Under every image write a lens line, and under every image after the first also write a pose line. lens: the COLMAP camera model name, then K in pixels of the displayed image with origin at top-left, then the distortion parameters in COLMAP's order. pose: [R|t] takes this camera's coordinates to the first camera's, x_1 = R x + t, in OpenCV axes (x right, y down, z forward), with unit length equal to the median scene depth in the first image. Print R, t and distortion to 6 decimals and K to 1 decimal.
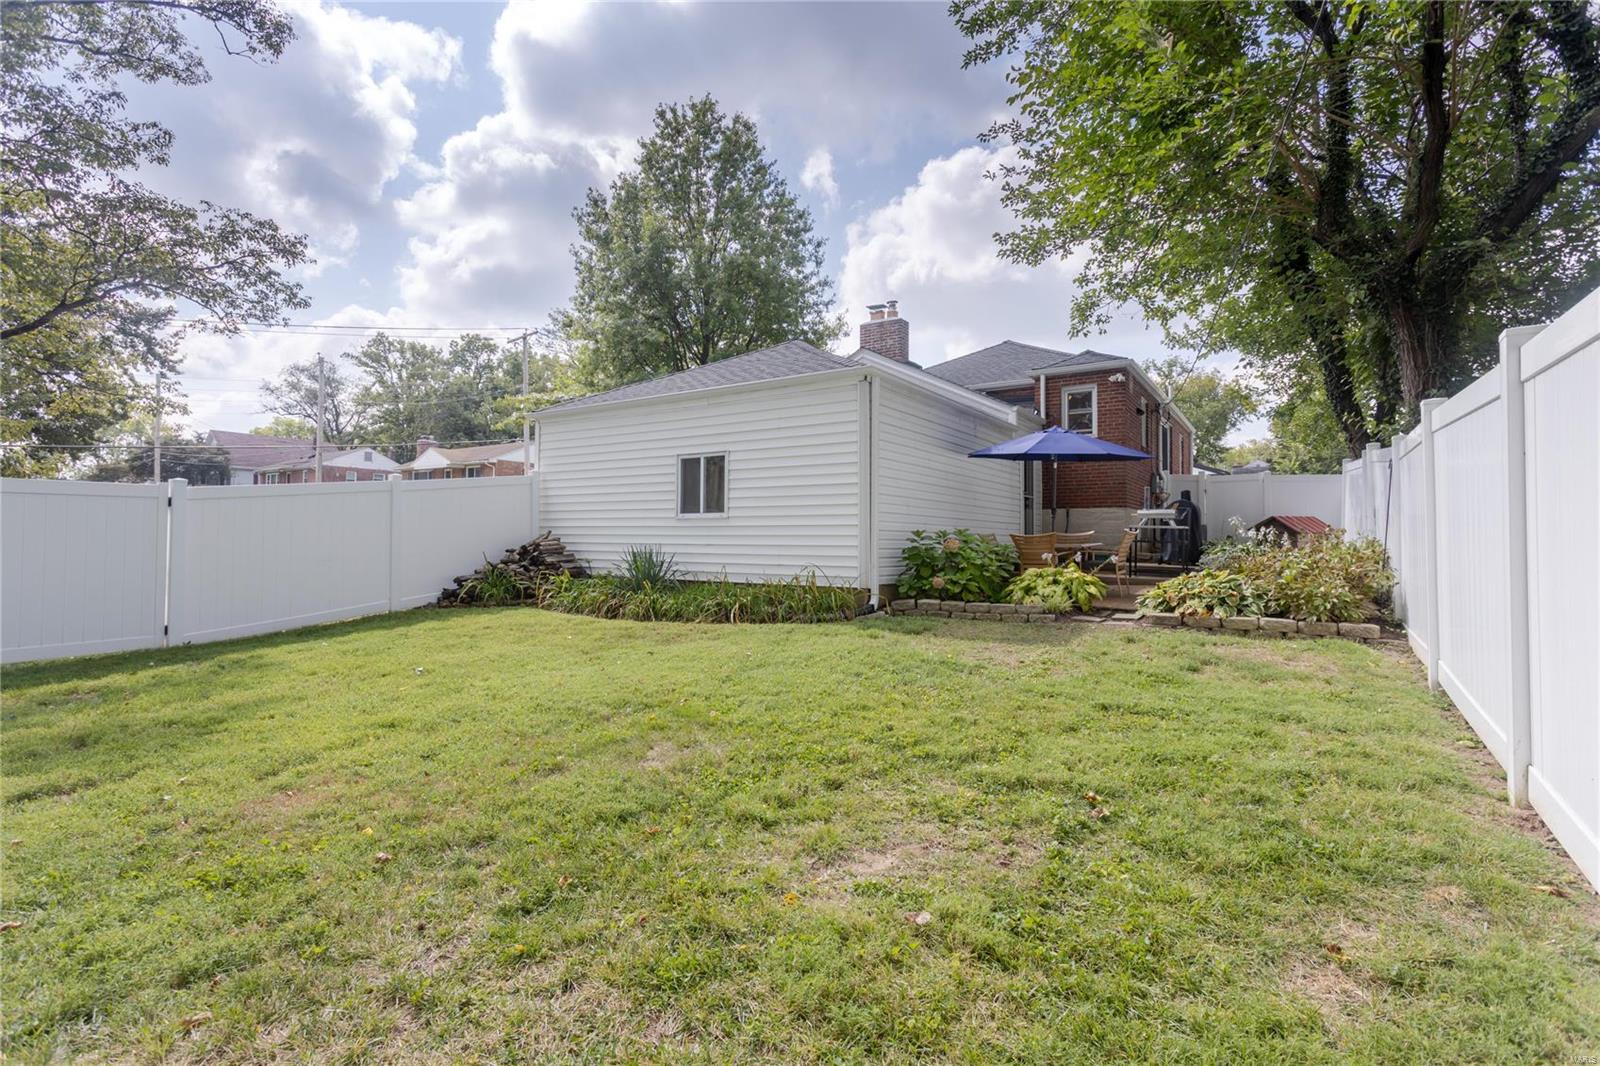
lens RADIAL K [[748.4, 0, 795.8], [0, 748.4, 521.4], [0, 0, 1]] dist [0.007717, -0.000280]
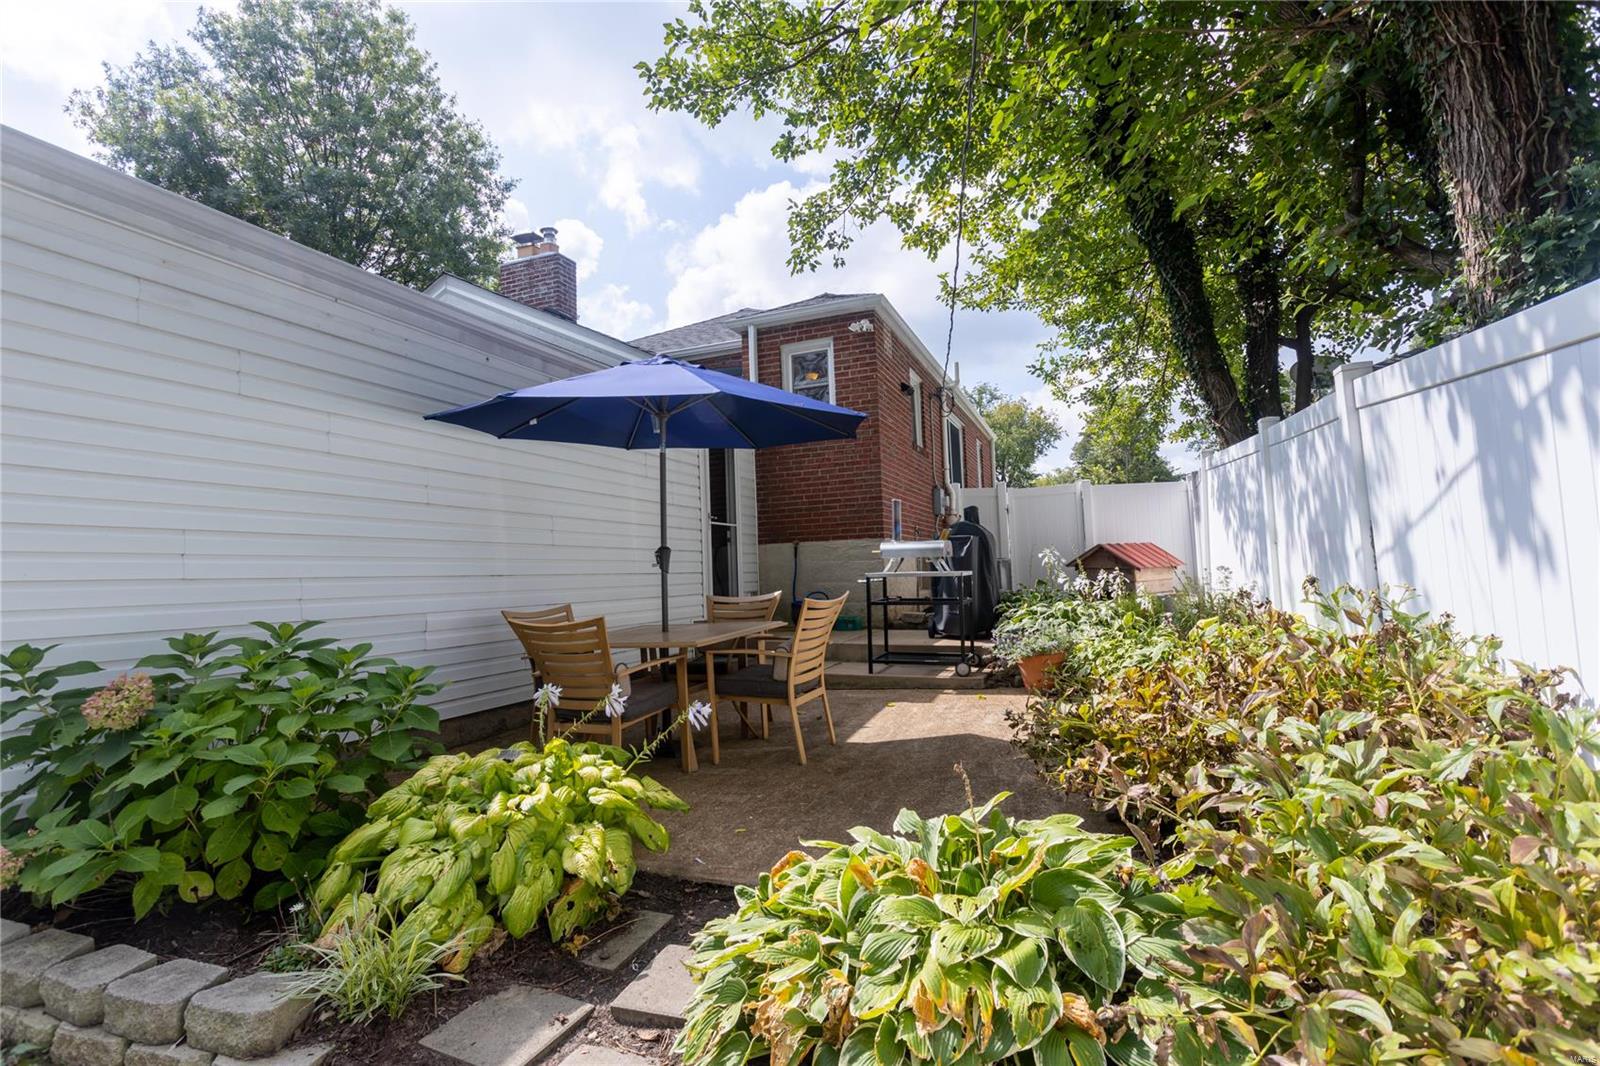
lens RADIAL K [[748.4, 0, 795.8], [0, 748.4, 521.4], [0, 0, 1]] dist [0.007717, -0.000280]
pose [[0.978103, -0.027690, 0.206273, 0.231117], [0.037572, 0.998318, -0.044145, -0.007312], [-0.204704, 0.050928, 0.977498, 0.396569]]
